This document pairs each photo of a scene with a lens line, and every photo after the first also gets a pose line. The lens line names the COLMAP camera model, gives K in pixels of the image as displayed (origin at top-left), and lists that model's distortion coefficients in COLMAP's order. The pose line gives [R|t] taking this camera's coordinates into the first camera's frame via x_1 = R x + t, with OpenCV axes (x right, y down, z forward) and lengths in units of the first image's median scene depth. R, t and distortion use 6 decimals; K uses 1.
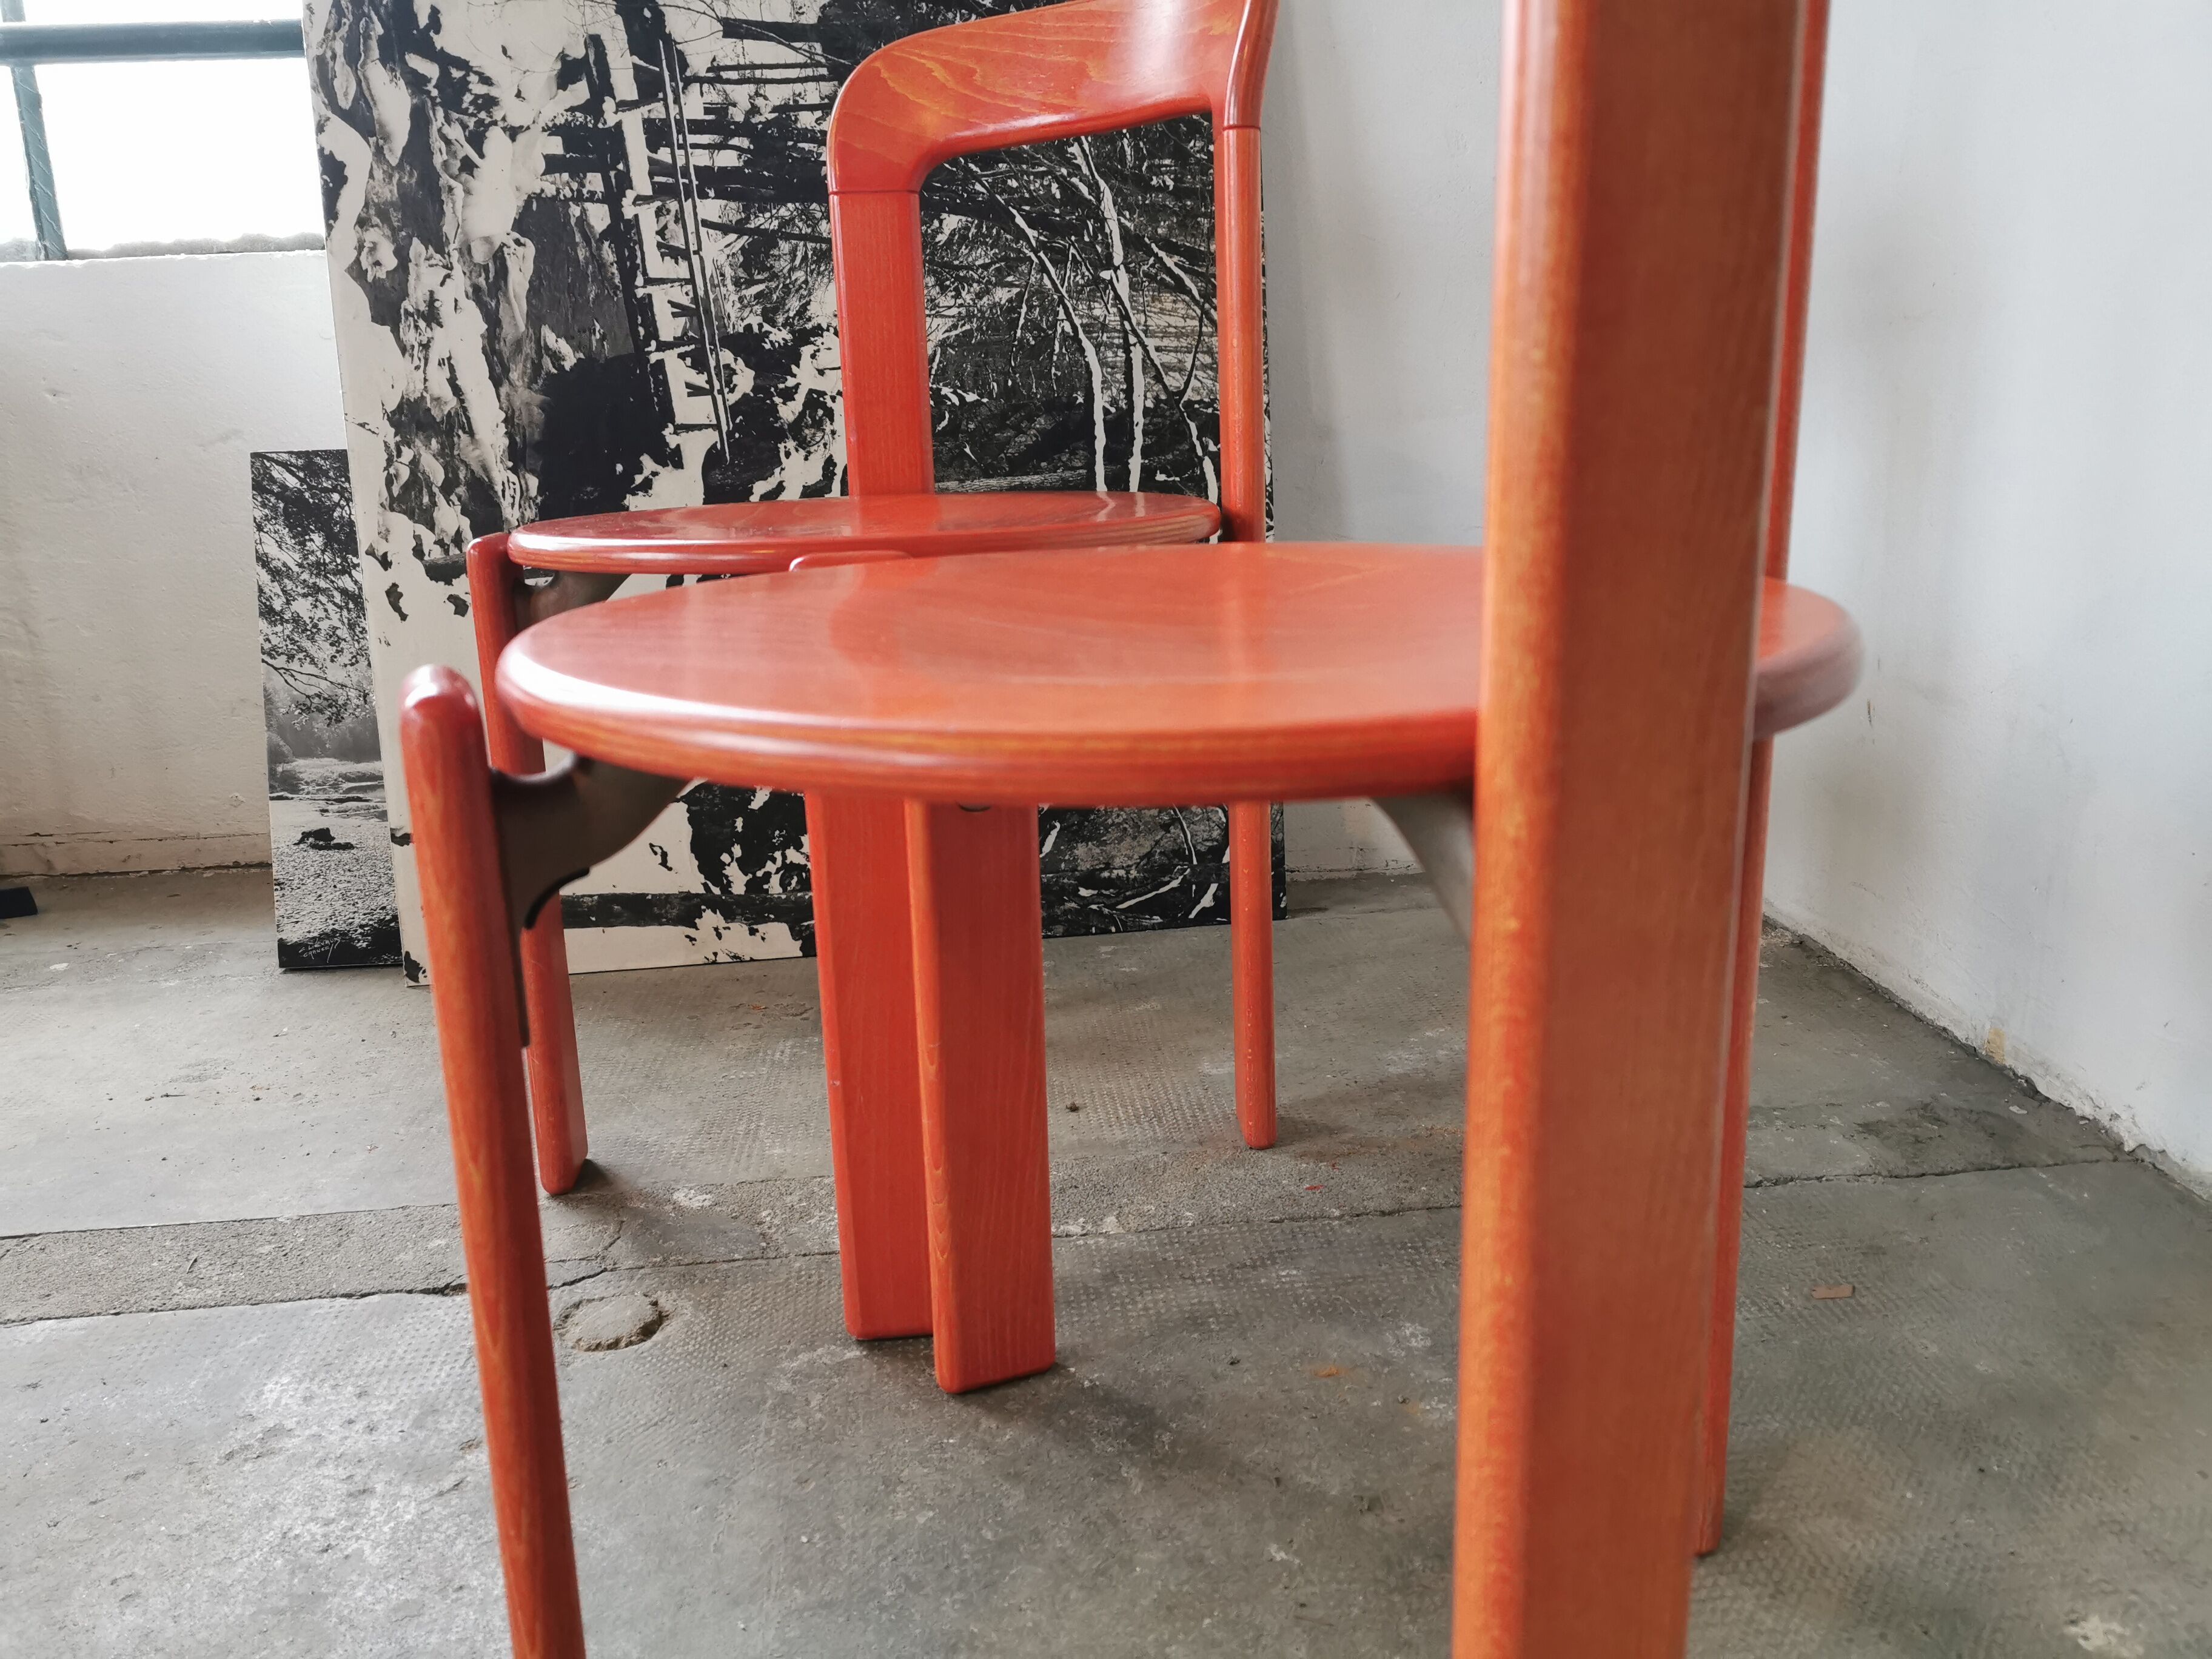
lens RADIAL K [[1709.1, 0, 1093.9], [0, 1709.1, 831.4], [0, 0, 1]] dist [0.063451, -0.098690]
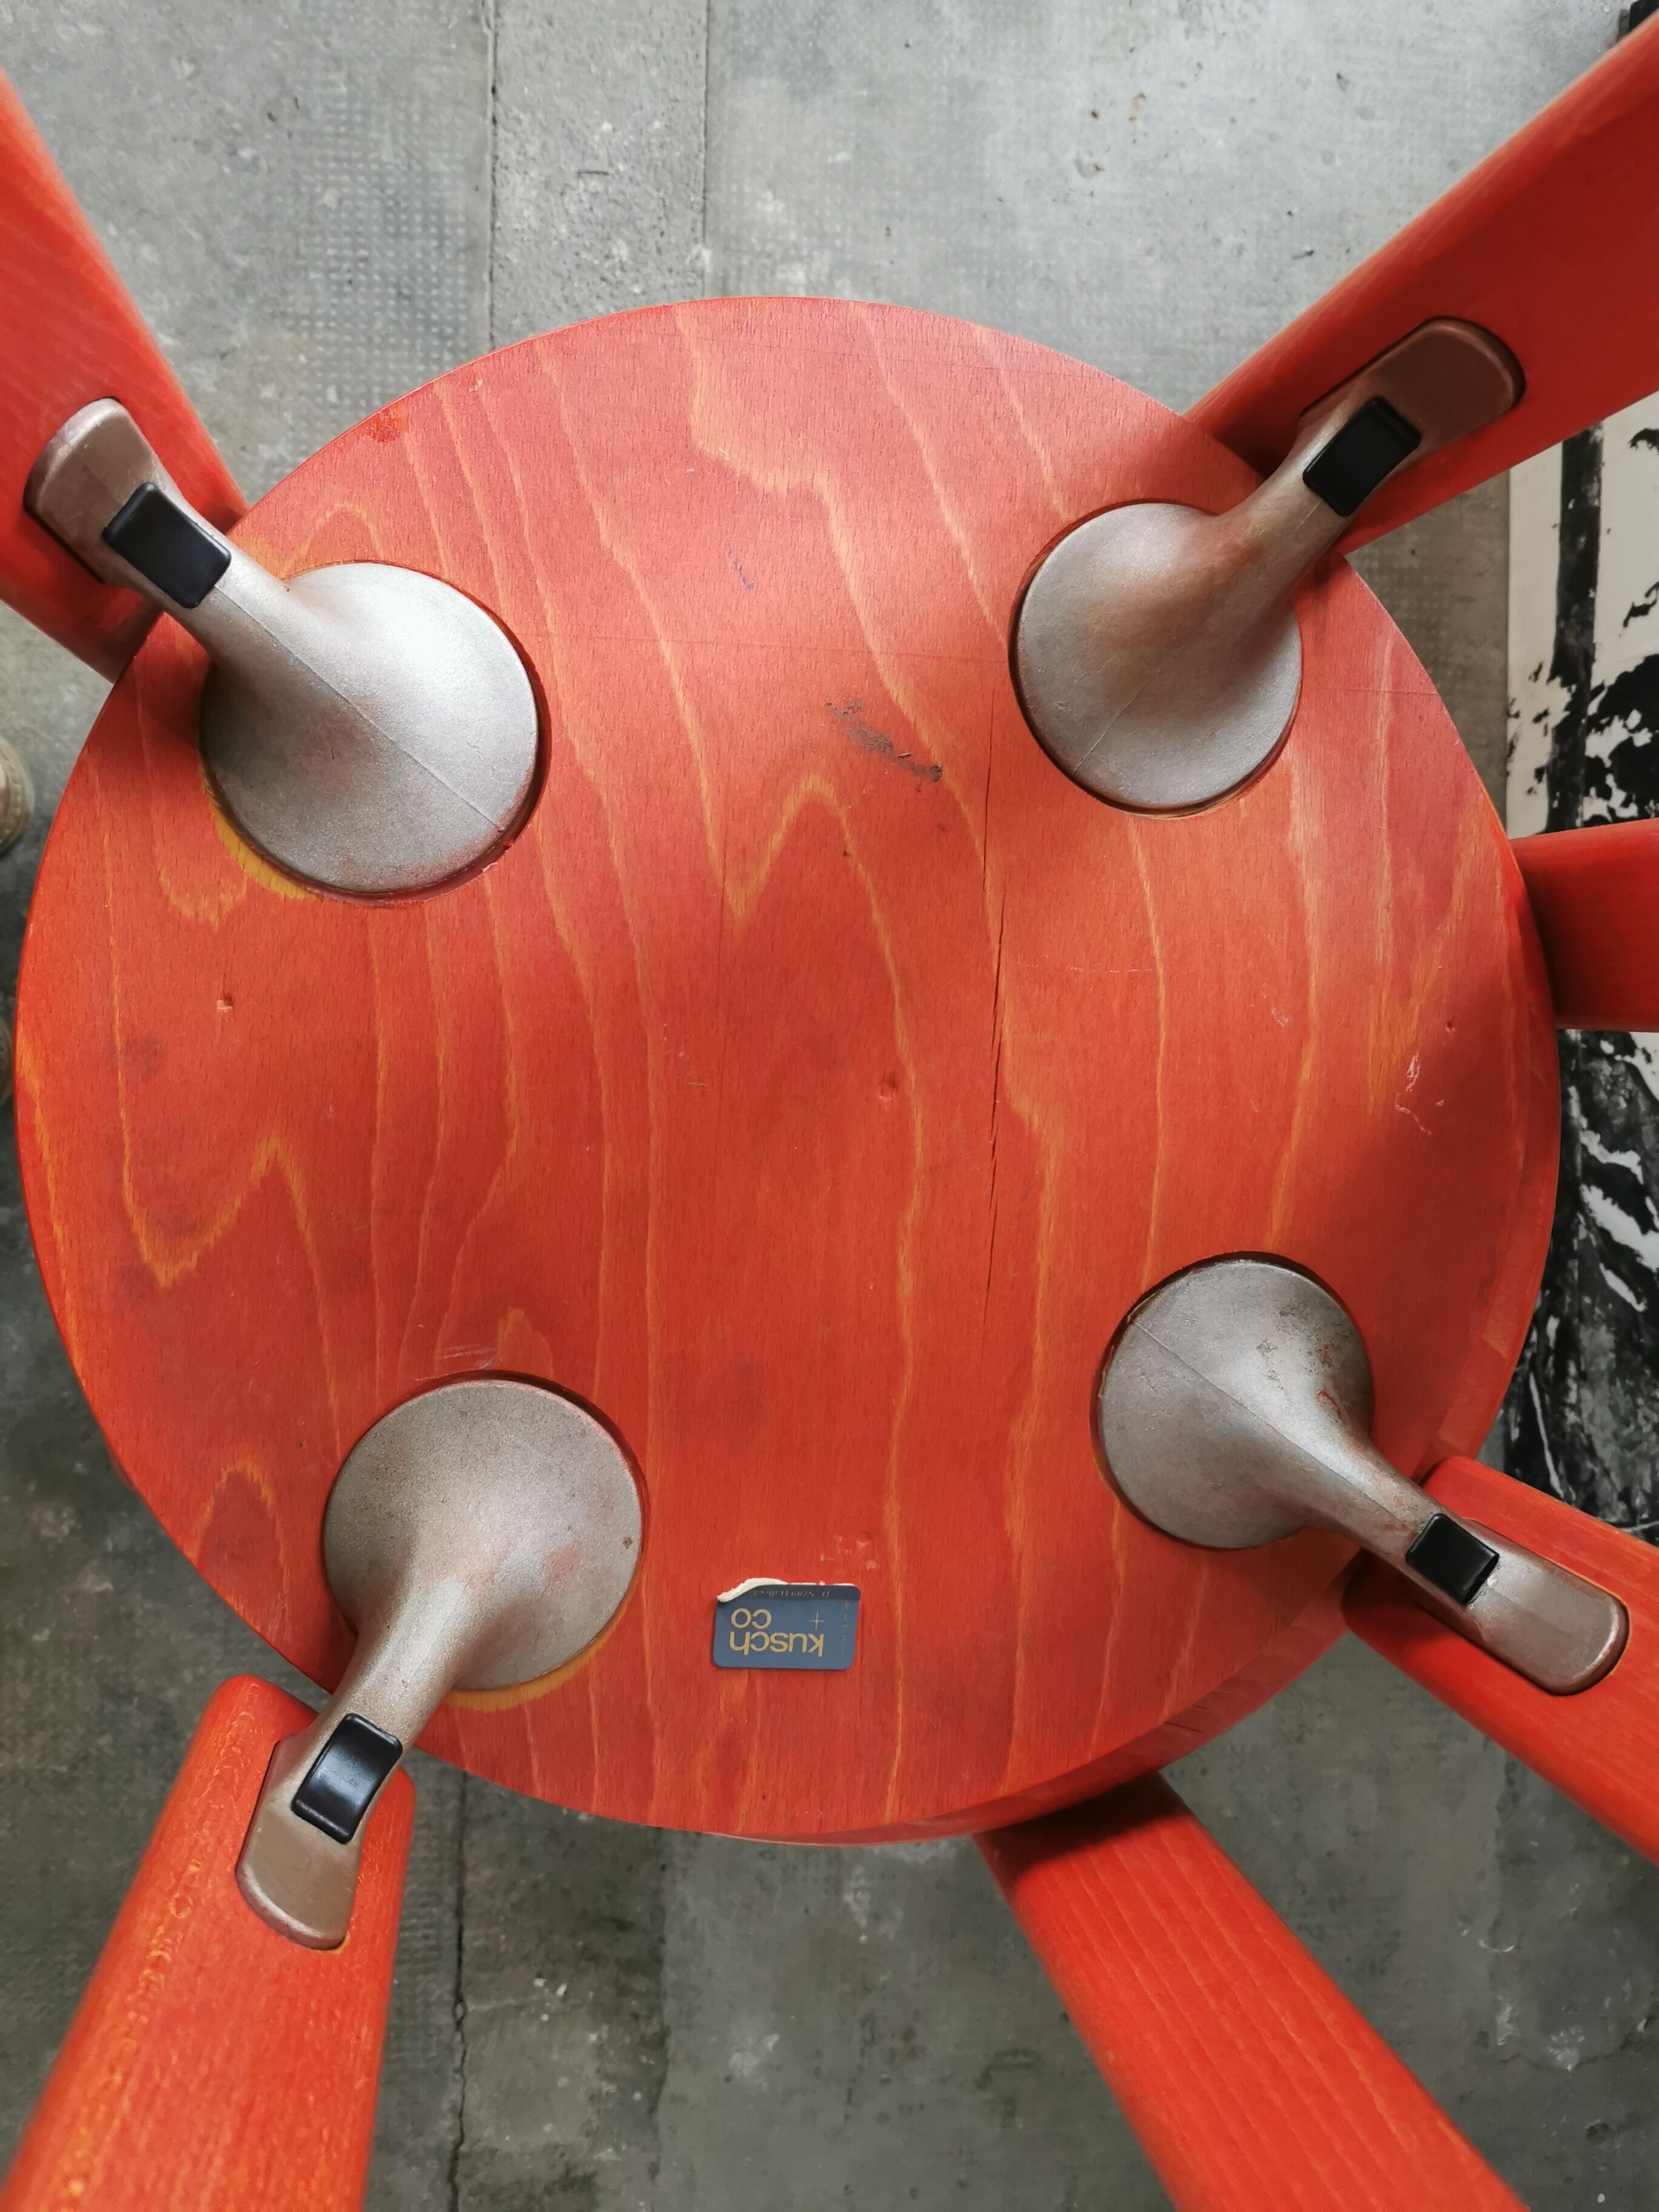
lens RADIAL K [[1709.1, 0, 818.5], [0, 1709.1, 1090.6], [0, 0, 1]] dist [0.063451, -0.098690]
pose [[-0.121775, 0.990344, 0.066256, -0.102046], [-0.398360, -0.109906, 0.910621, -0.427162], [0.909109, 0.084497, 0.407897, 0.554612]]
